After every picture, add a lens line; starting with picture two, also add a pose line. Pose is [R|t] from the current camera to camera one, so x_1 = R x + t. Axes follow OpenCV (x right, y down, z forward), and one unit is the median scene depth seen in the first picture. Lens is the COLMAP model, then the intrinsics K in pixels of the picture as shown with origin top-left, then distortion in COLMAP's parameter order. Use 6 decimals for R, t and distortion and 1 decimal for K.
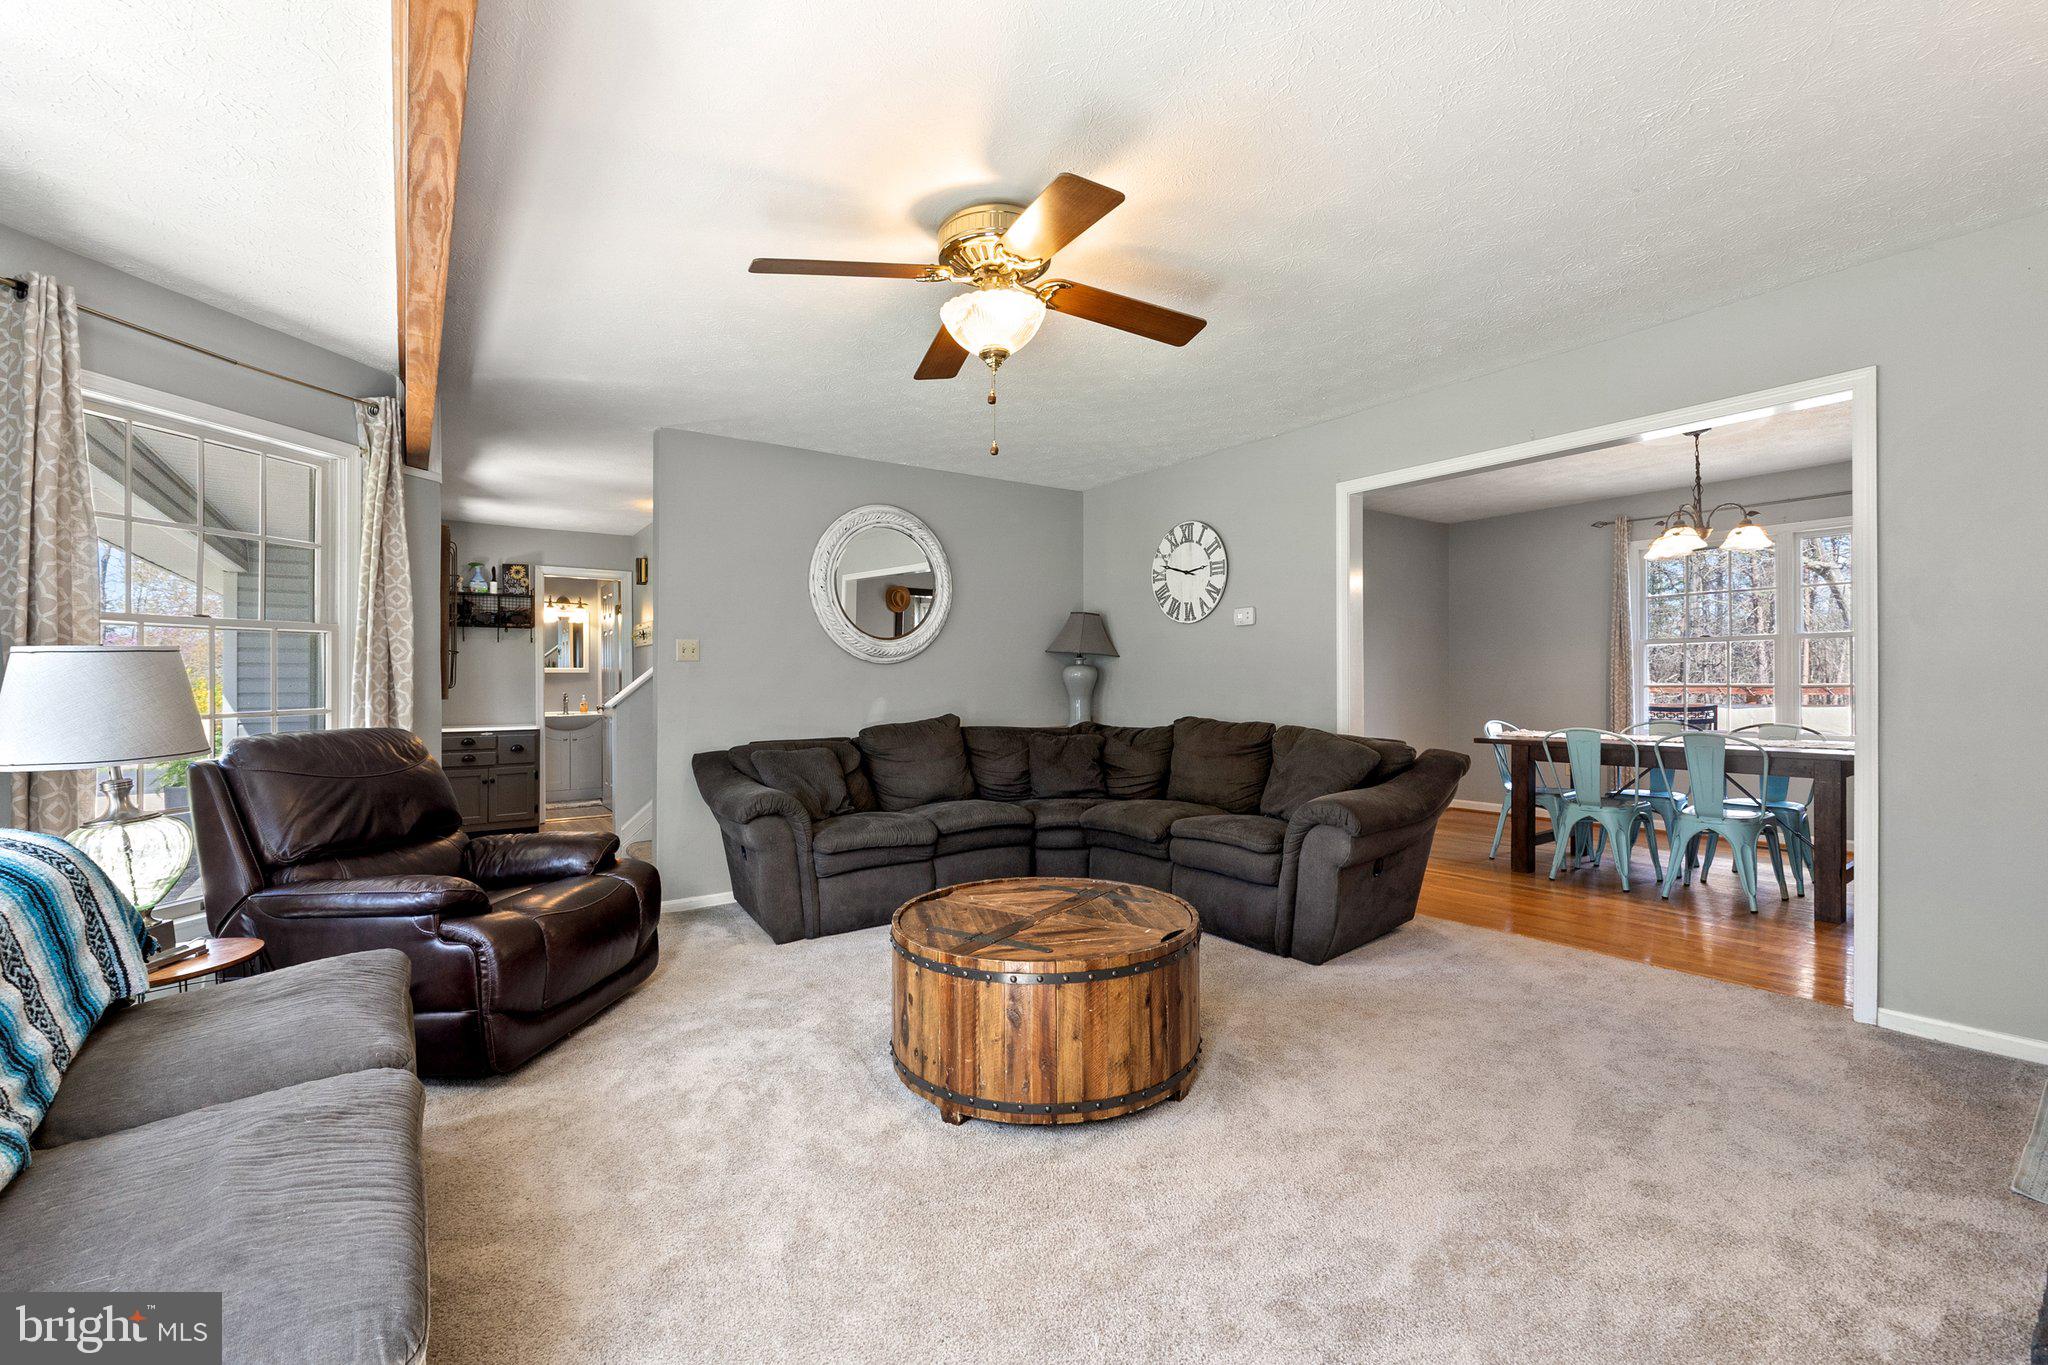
lens RADIAL K [[887.2, 0, 1021.3], [0, 887.2, 681.1], [0, 0, 1]] dist [-0.009556, 0.000051]
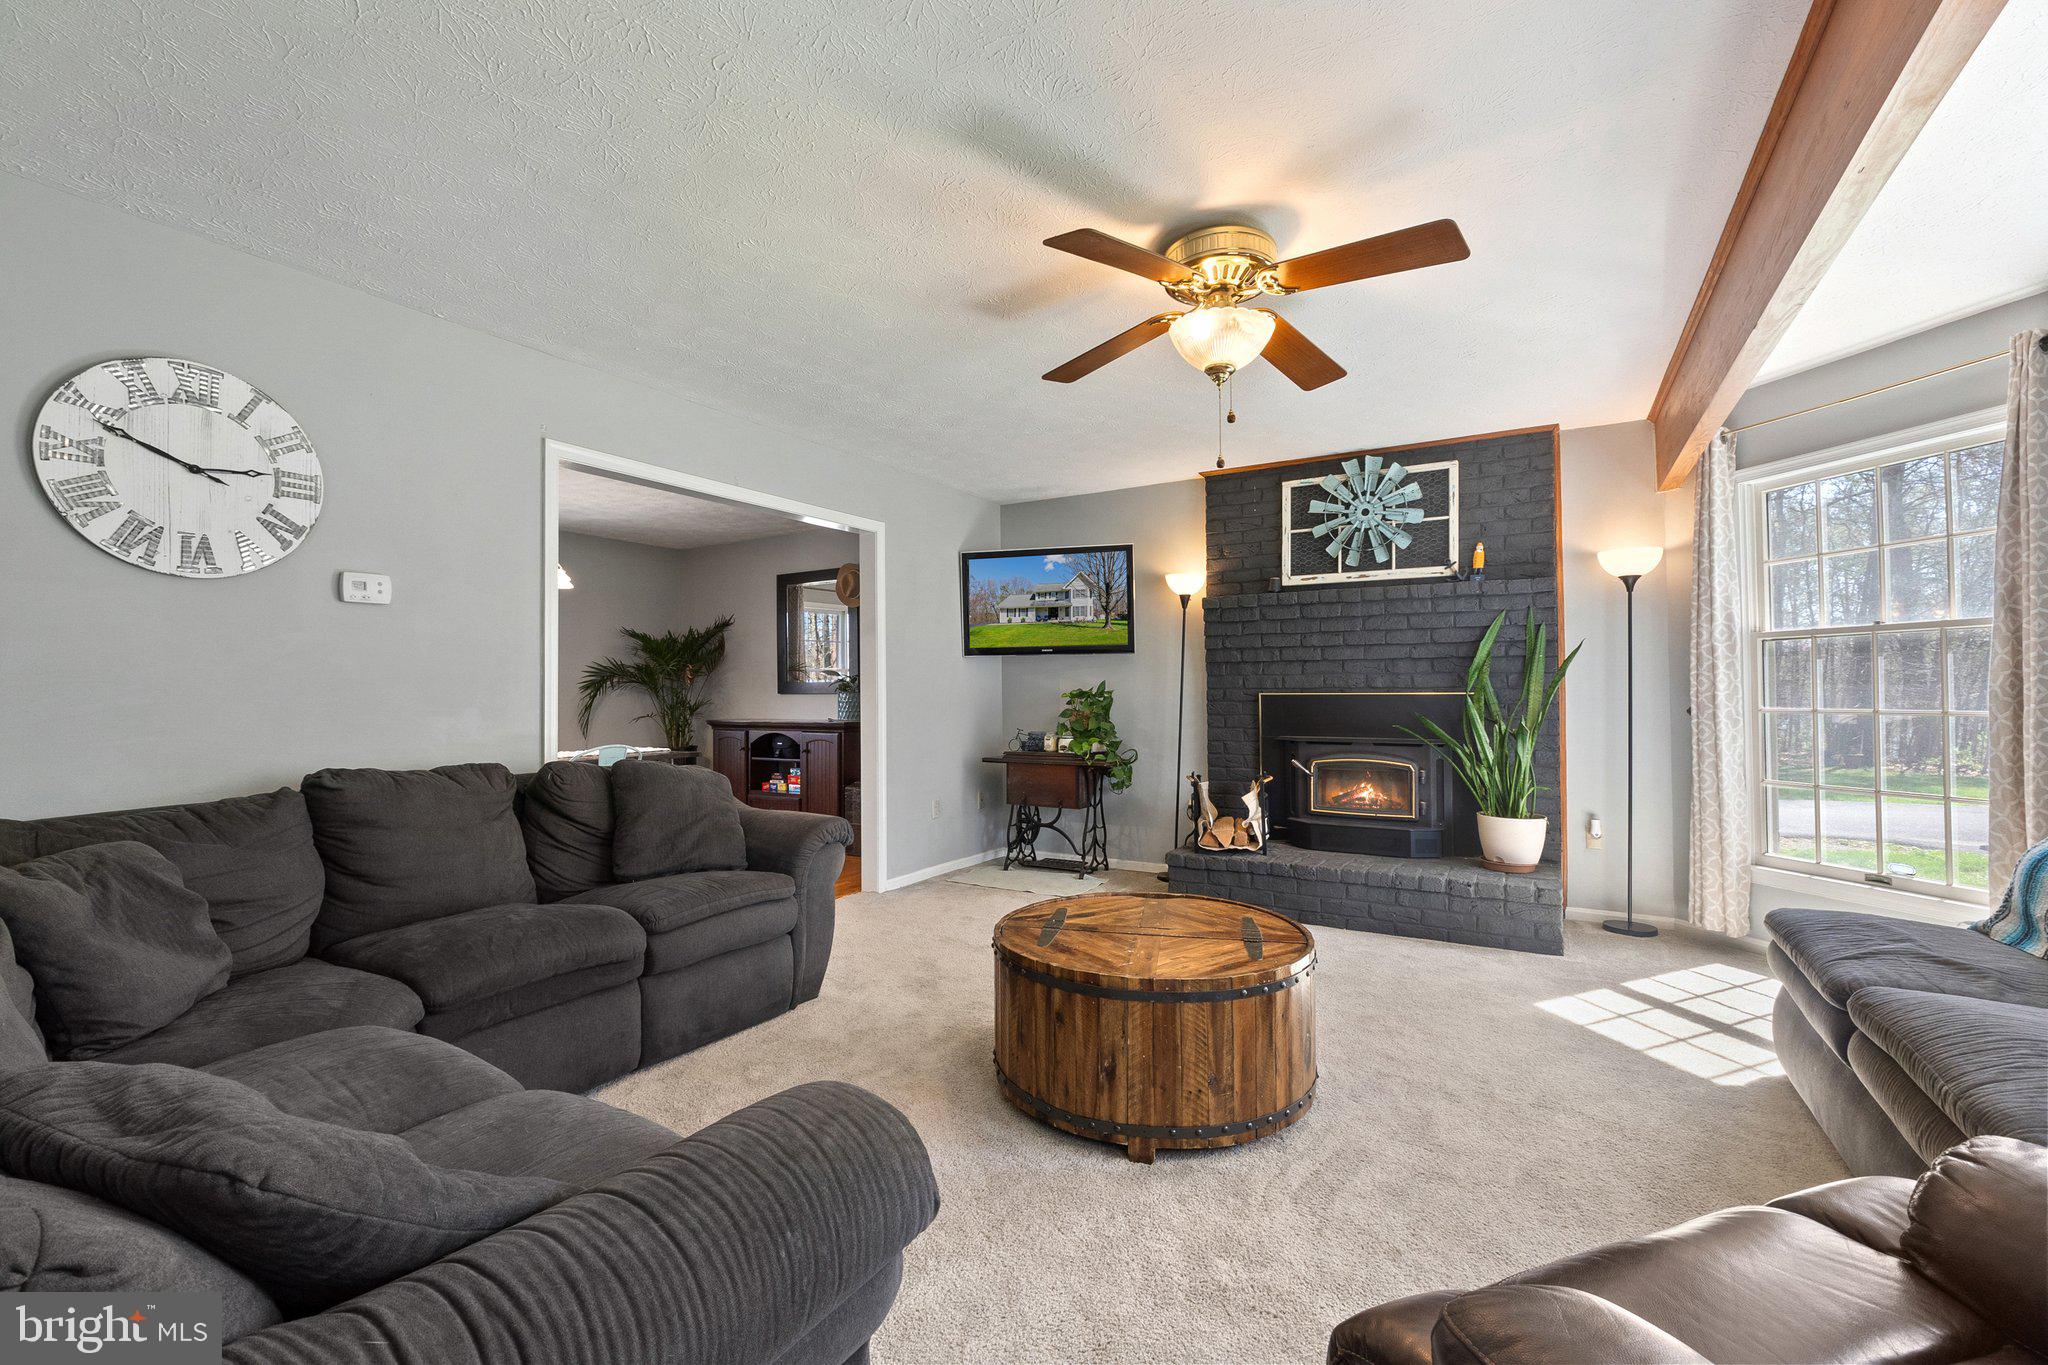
lens RADIAL K [[887.2, 0, 1005.4], [0, 887.2, 694.8], [0, 0, 1]] dist [-0.009556, 0.000051]
pose [[-0.410455, 0.009415, 0.911832, -0.425521], [0.004768, 0.999955, -0.008178, 0.003794], [-0.911868, 0.000991, -0.410482, 0.817141]]
